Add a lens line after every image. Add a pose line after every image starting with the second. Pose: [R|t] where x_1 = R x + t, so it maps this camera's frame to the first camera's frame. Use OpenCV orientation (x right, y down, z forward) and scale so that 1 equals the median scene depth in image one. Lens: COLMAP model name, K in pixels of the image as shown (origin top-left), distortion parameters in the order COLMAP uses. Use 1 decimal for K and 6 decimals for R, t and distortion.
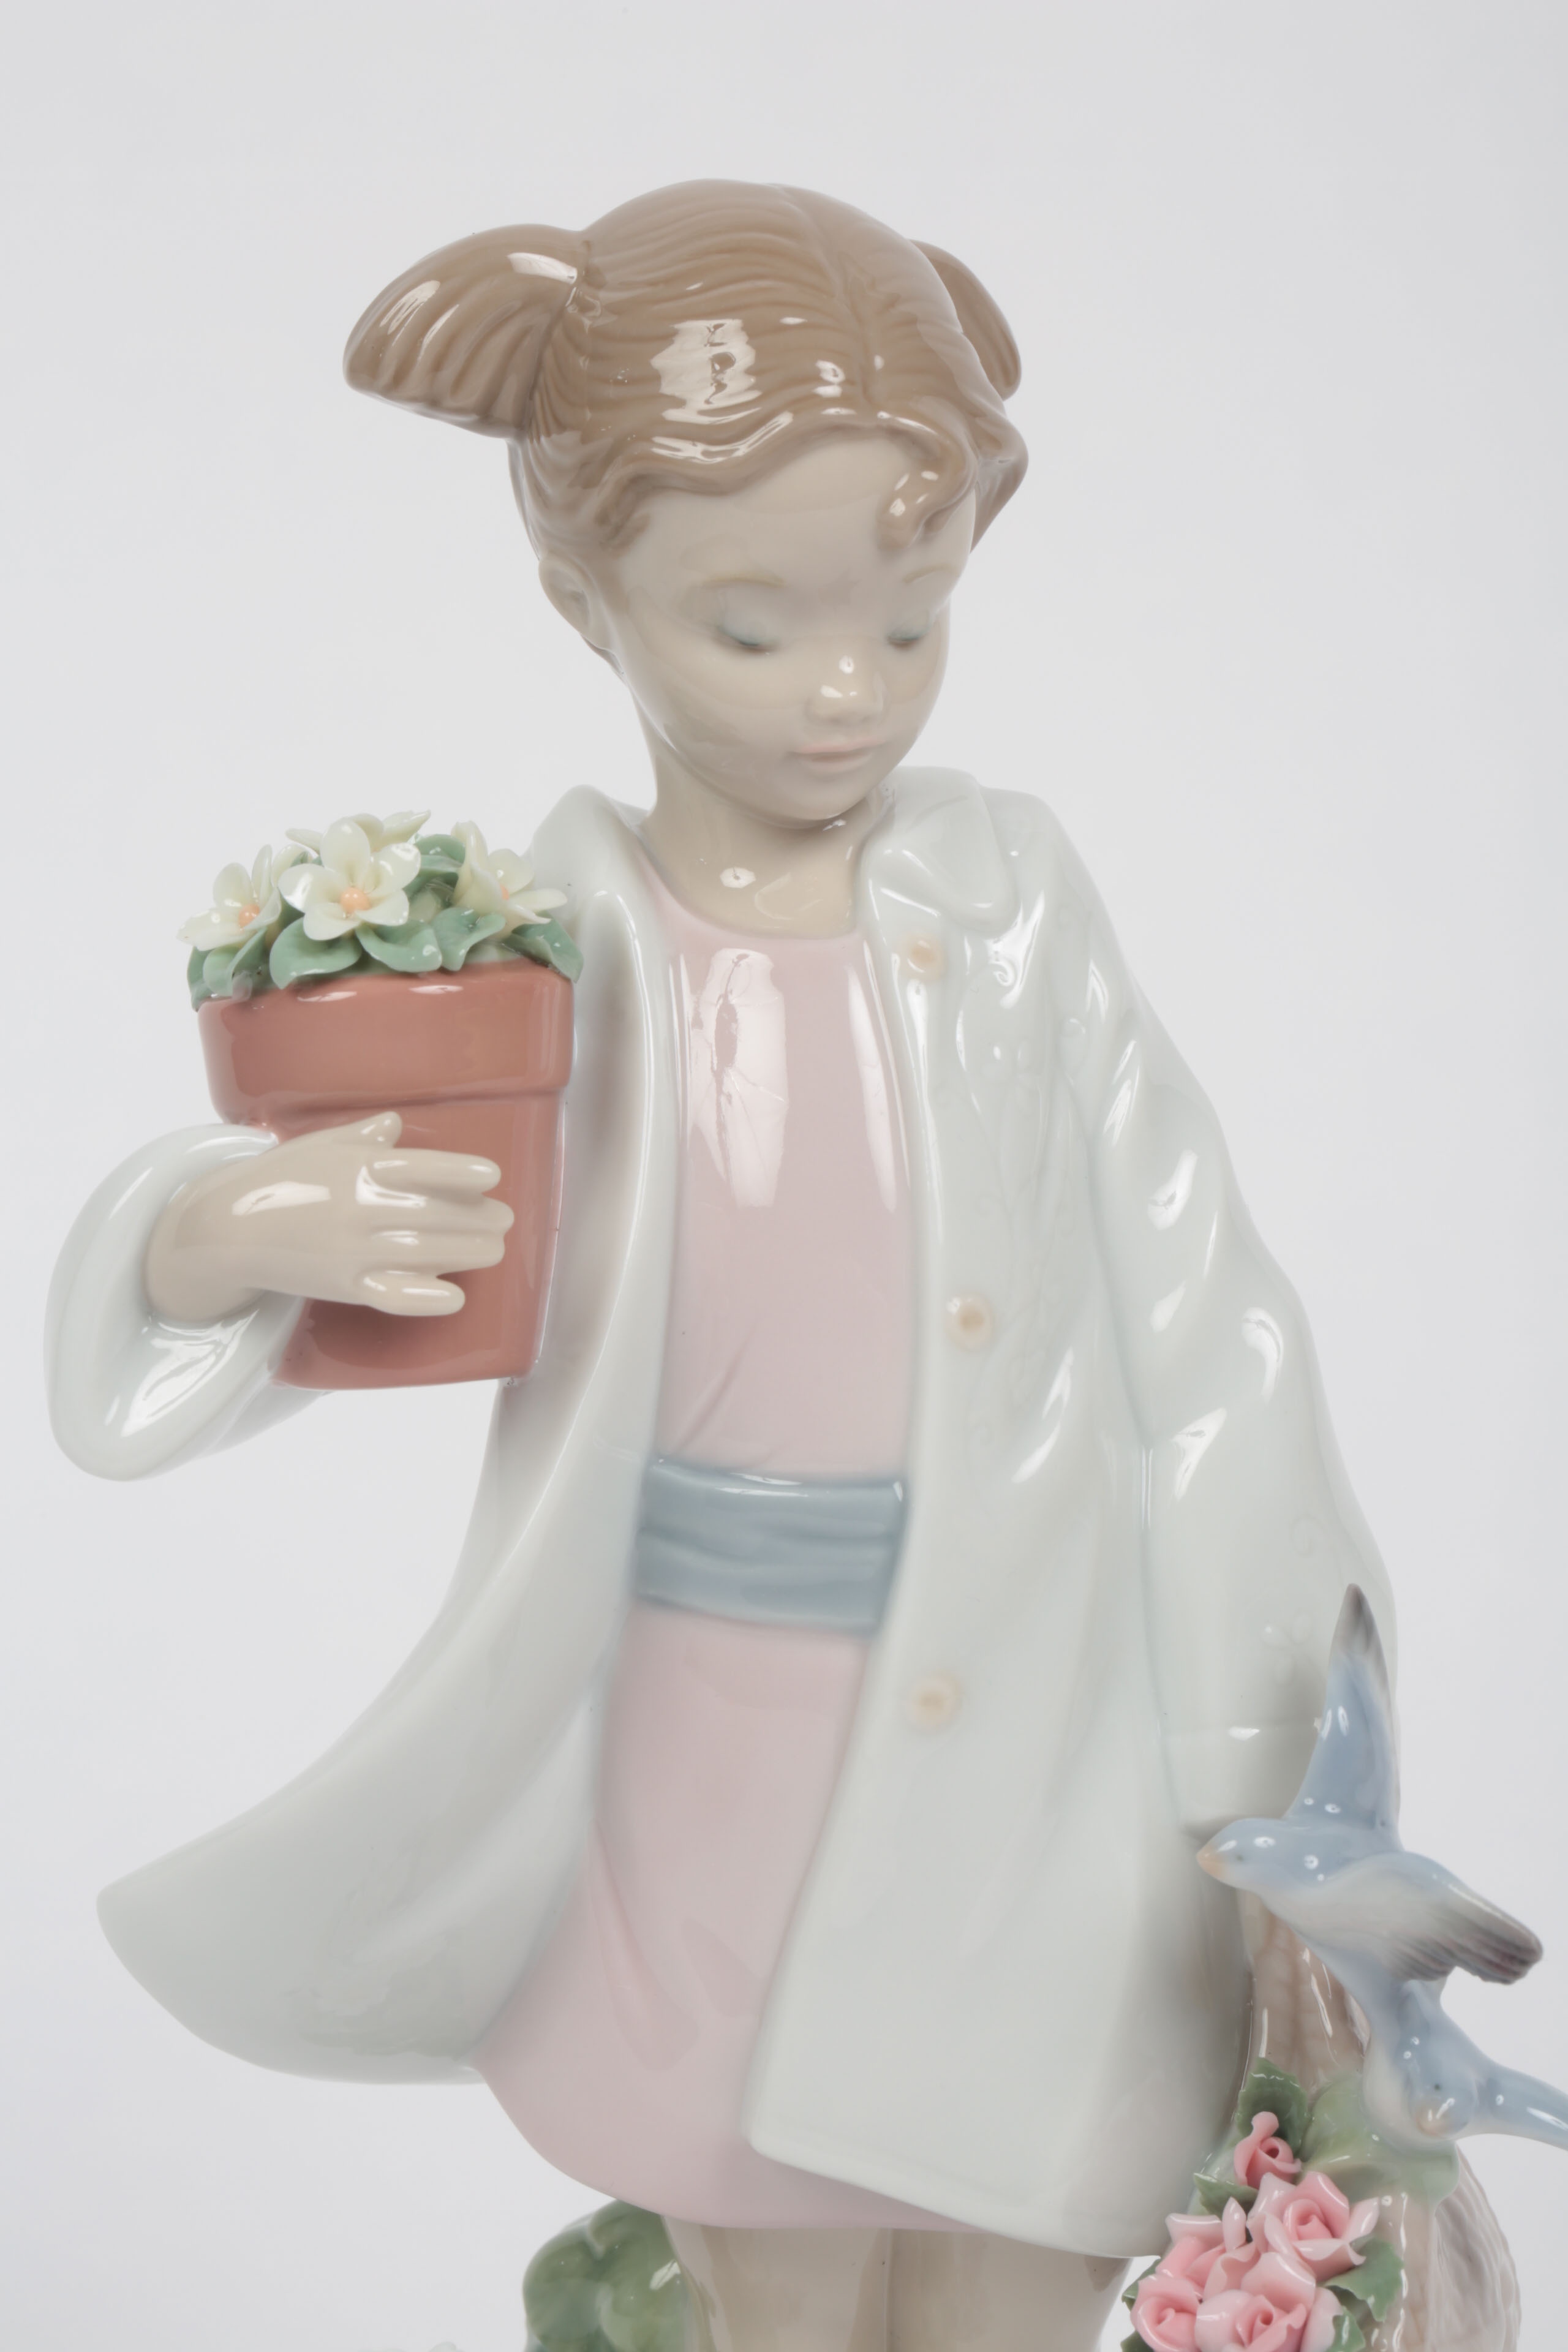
lens RADIAL K [[8520.3, 0, 795.0], [0, 8520.3, 1175.7], [0, 0, 1]] dist [0.046408, 0.000000]
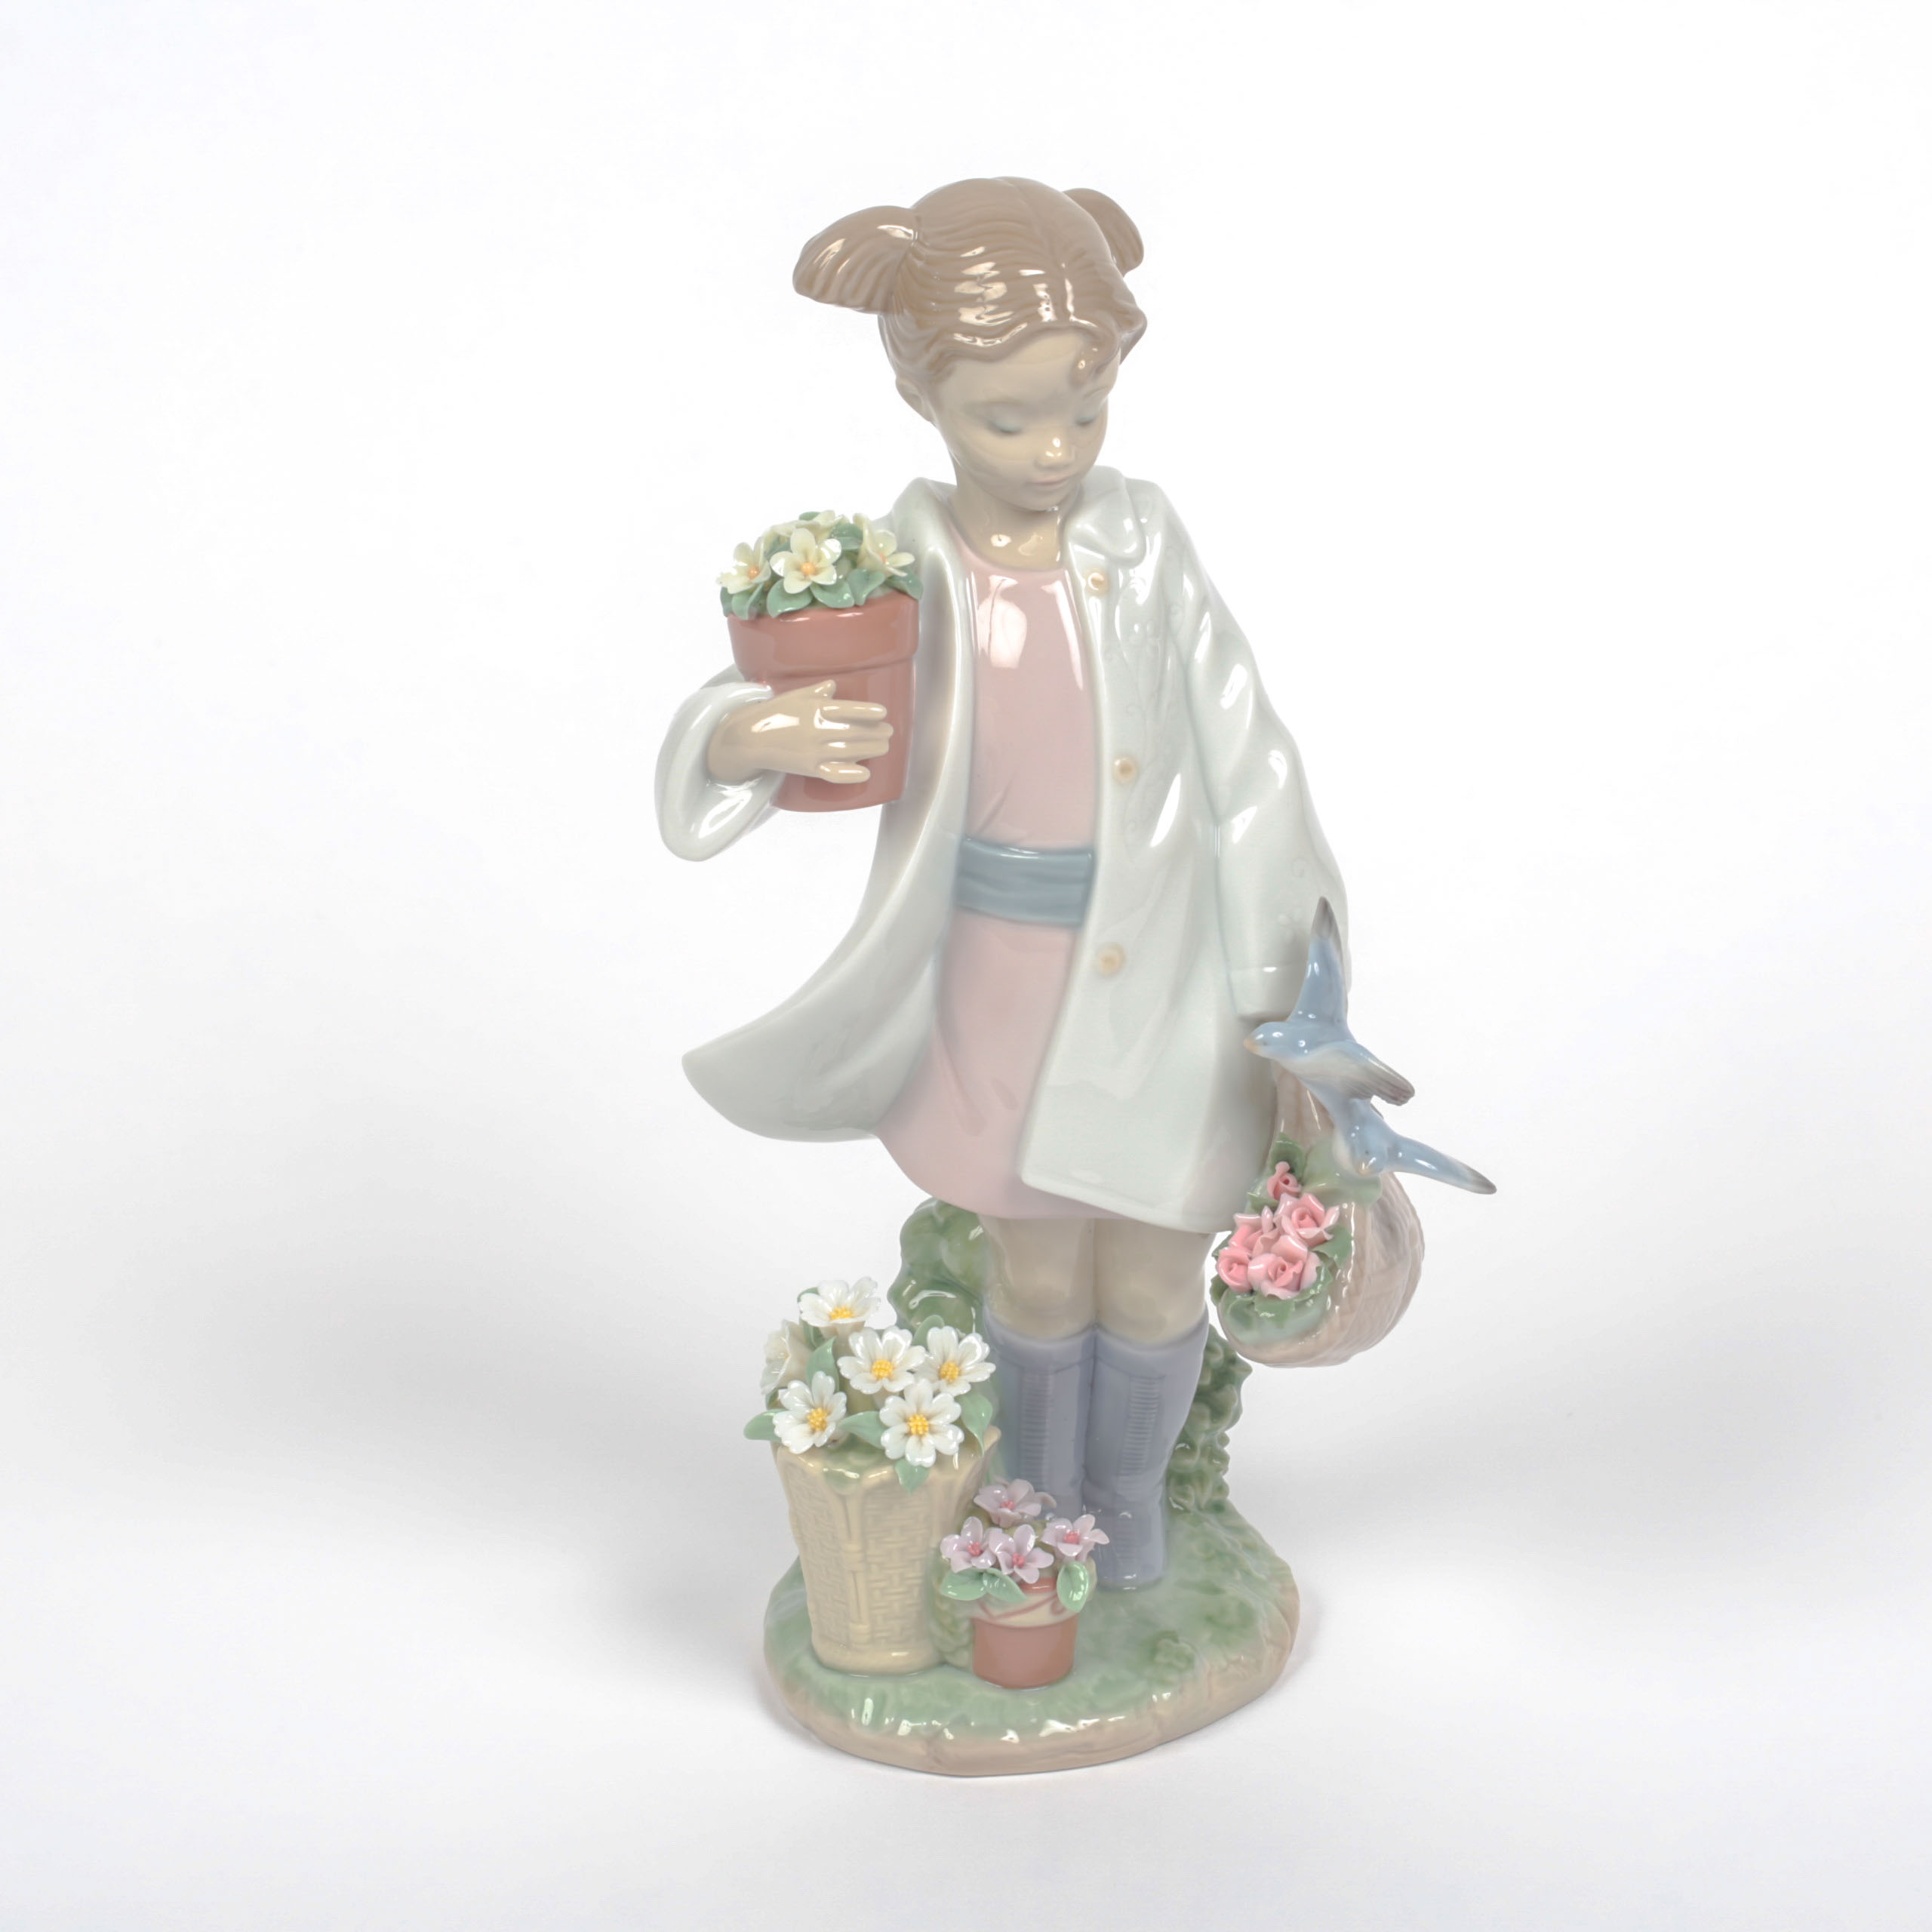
lens RADIAL K [[7111.3, 0, 960.5], [0, 7111.3, 967.5], [0, 0, 1]] dist [-0.120130, 0.000000]
pose [[0.999755, -0.020552, -0.008176, -0.004851], [0.021443, 0.991240, 0.130321, -0.150789], [0.005426, -0.130465, 0.991438, -0.624654]]
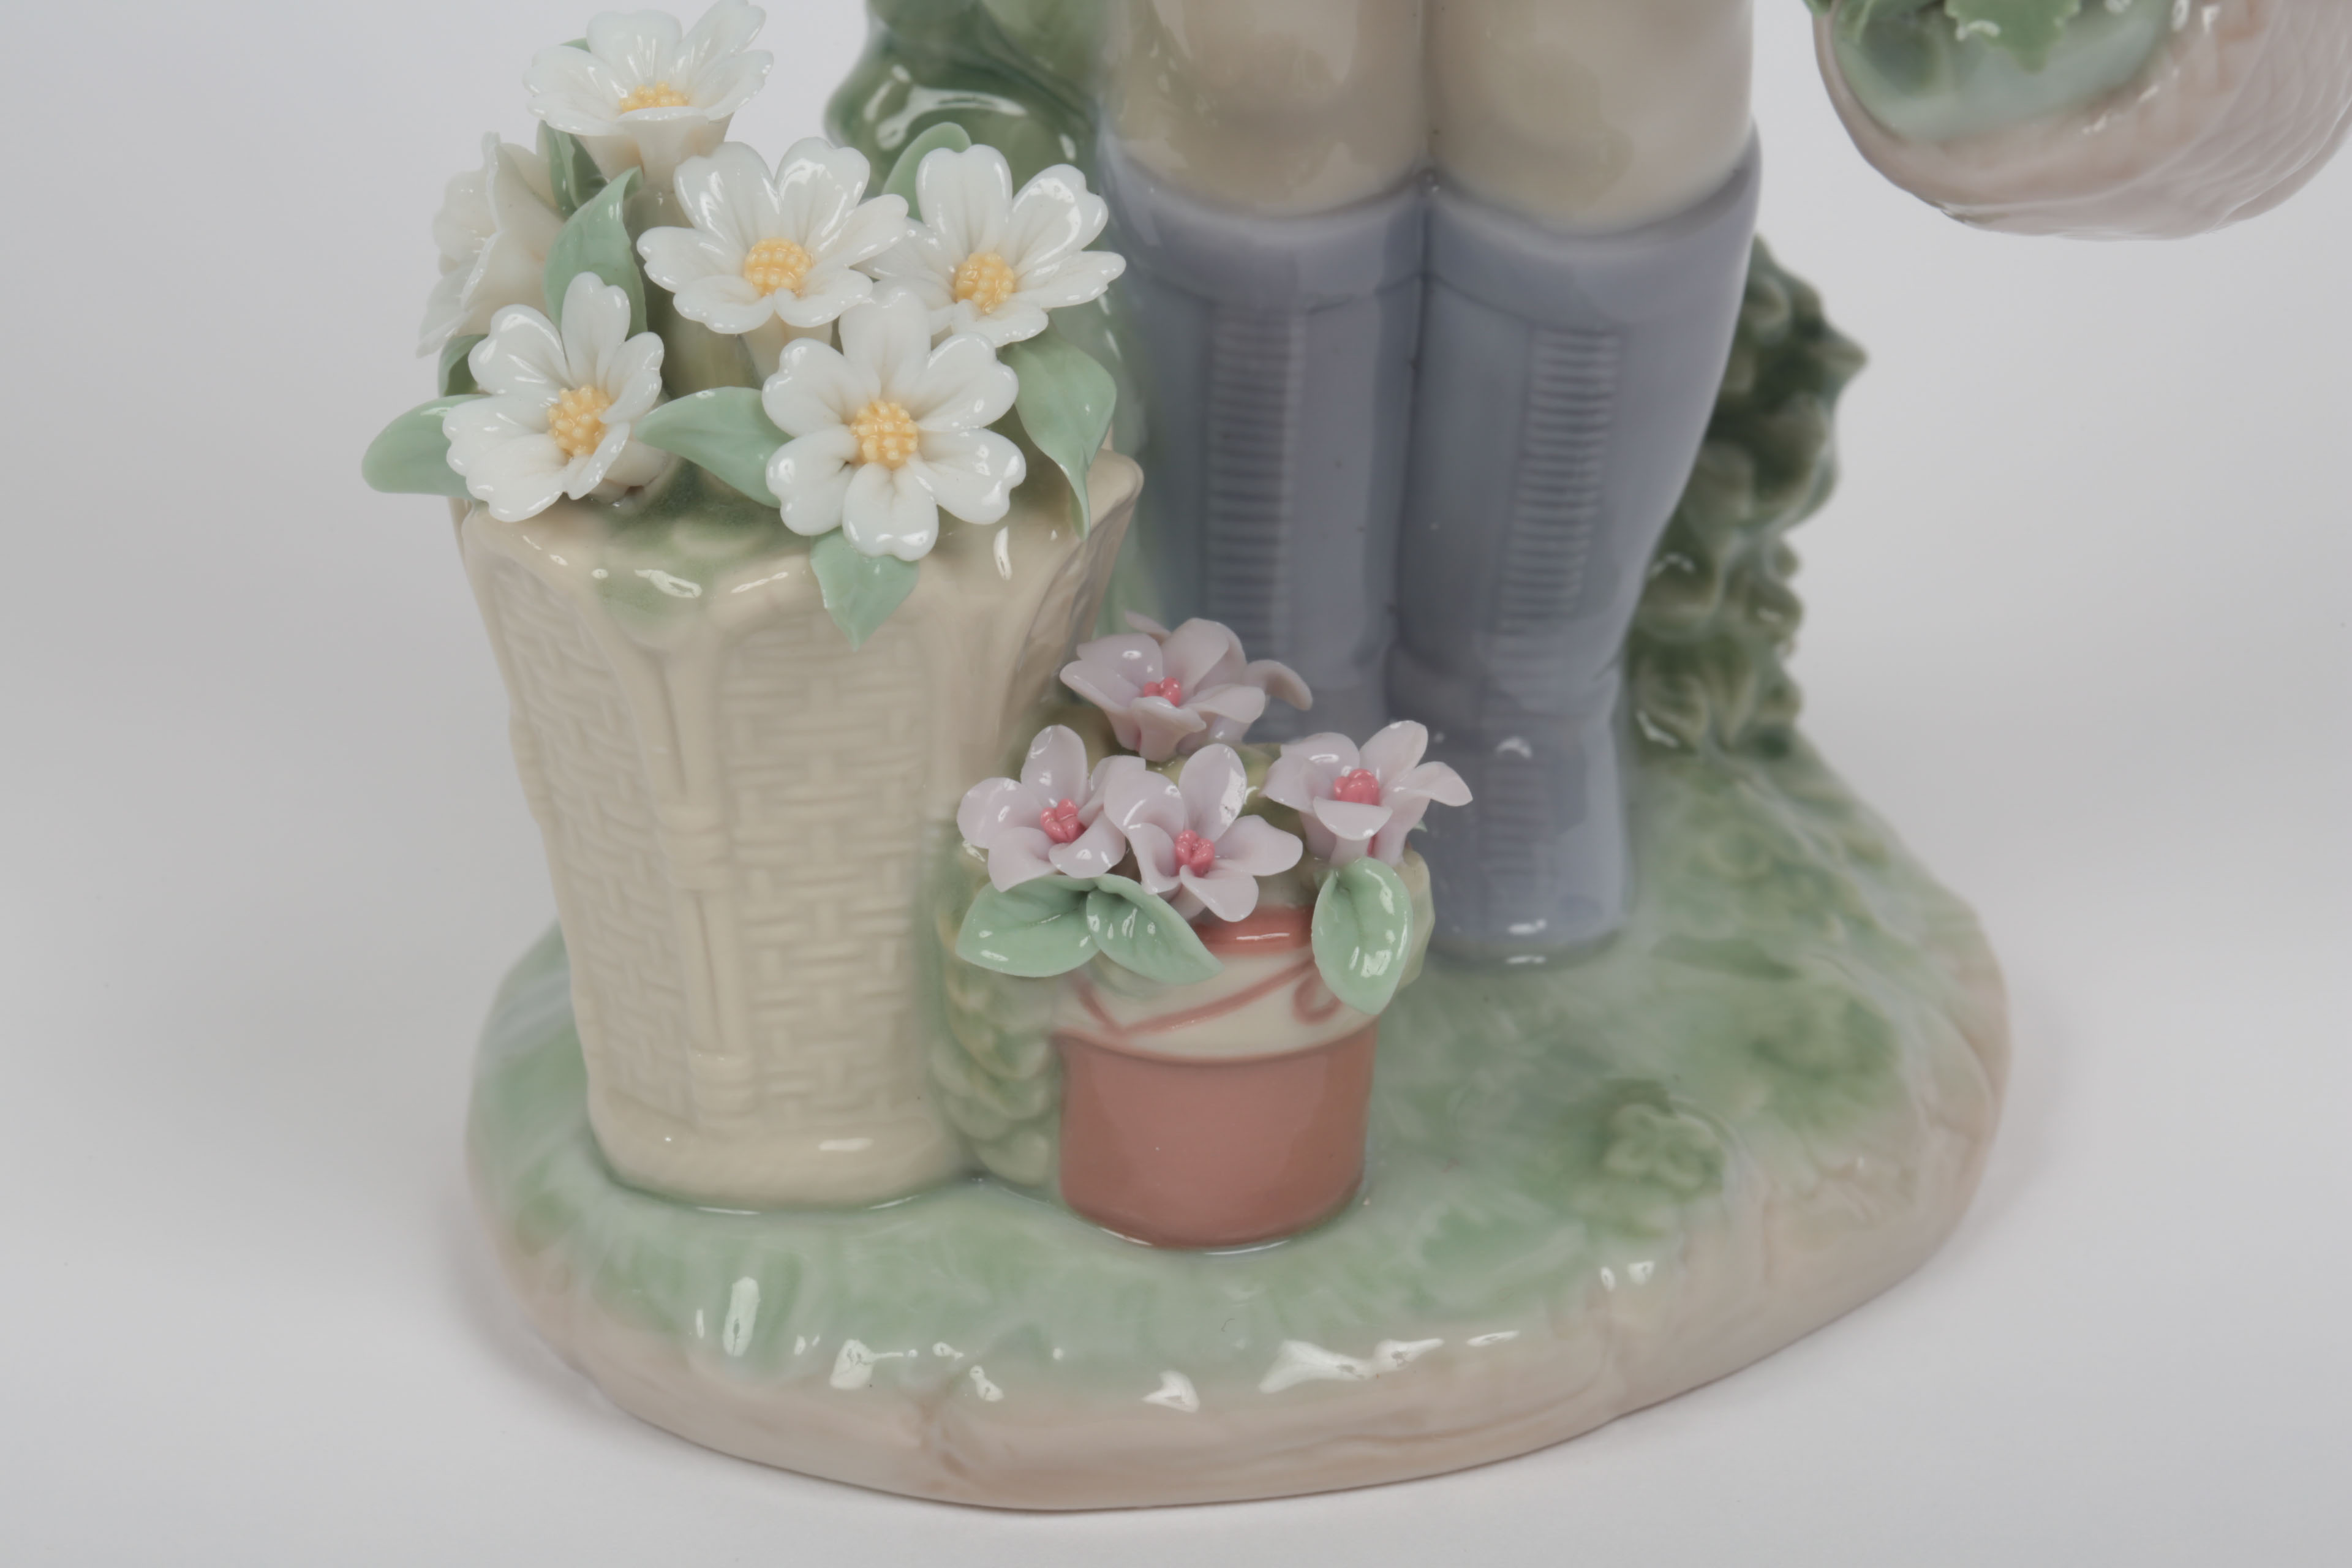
lens RADIAL K [[8520.3, 0, 1182.4], [0, 8520.3, 782.9], [0, 0, 1]] dist [0.046408, 0.000000]
pose [[0.999682, -0.021032, -0.013922, 0.000666], [0.023013, 0.986491, 0.162190, 0.099645], [0.010322, -0.162459, 0.986661, 0.391570]]
